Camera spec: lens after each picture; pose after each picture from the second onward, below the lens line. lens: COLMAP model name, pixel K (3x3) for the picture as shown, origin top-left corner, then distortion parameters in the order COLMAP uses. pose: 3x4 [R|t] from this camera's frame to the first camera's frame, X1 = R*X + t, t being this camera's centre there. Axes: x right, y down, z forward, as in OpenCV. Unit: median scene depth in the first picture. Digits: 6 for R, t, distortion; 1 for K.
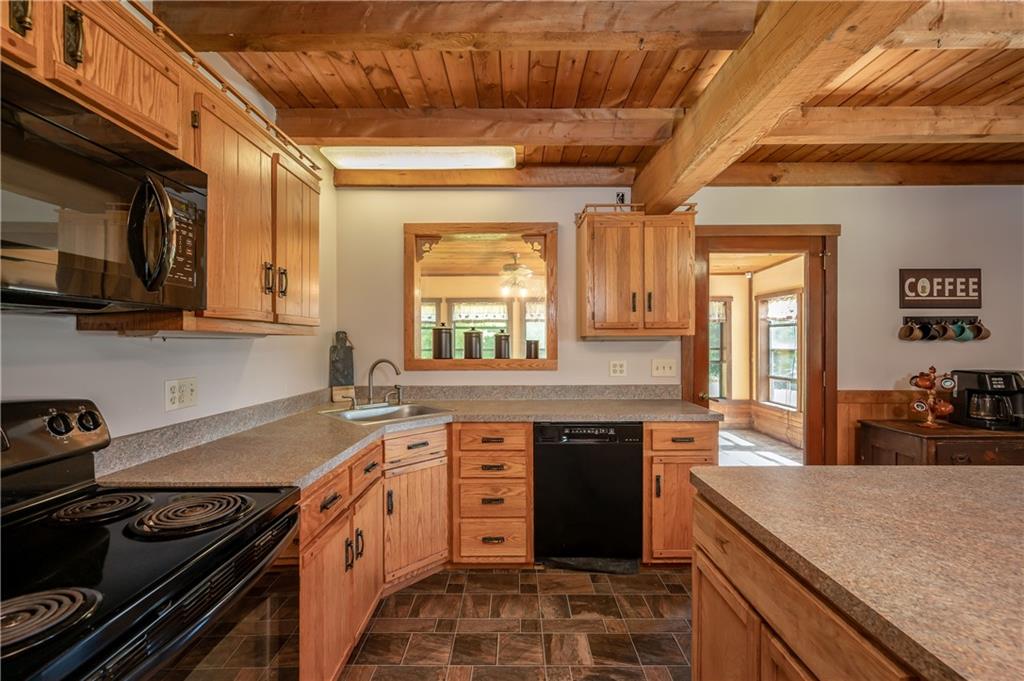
lens RADIAL K [[428.5, 0, 512.0], [0, 428.5, 340.5], [0, 0, 1]] dist [0.001928, 0.000169]
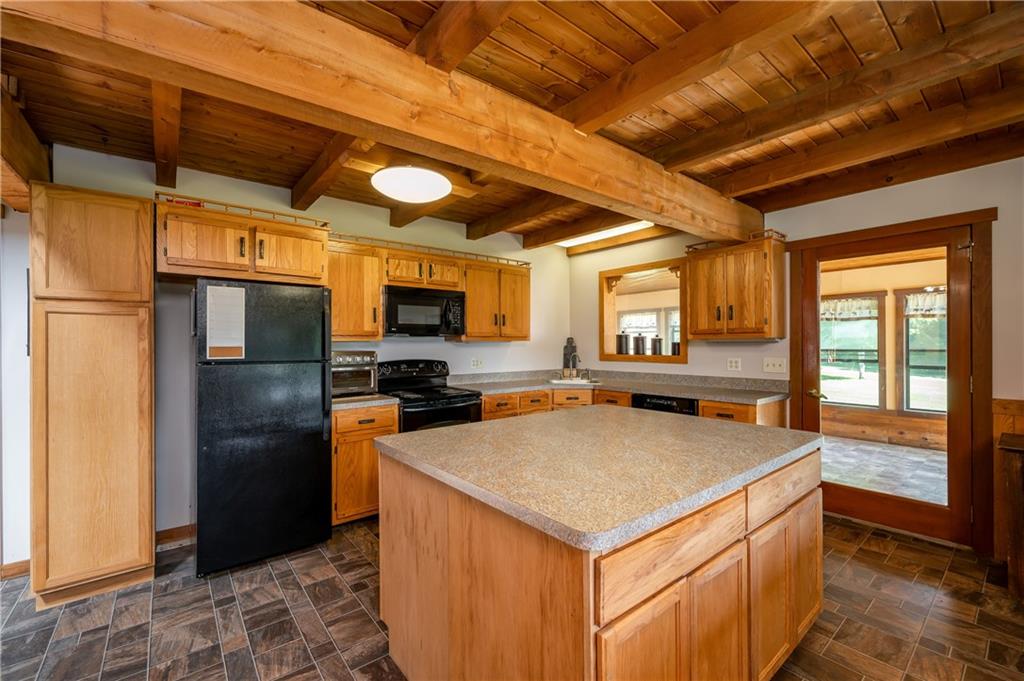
lens RADIAL K [[428.5, 0, 512.0], [0, 428.5, 340.5], [0, 0, 1]] dist [0.001928, 0.000169]
pose [[0.631804, -0.007071, -0.775096, 0.818947], [0.006810, 0.999970, -0.003572, -0.004840], [0.775098, -0.003022, 0.631834, -0.307266]]
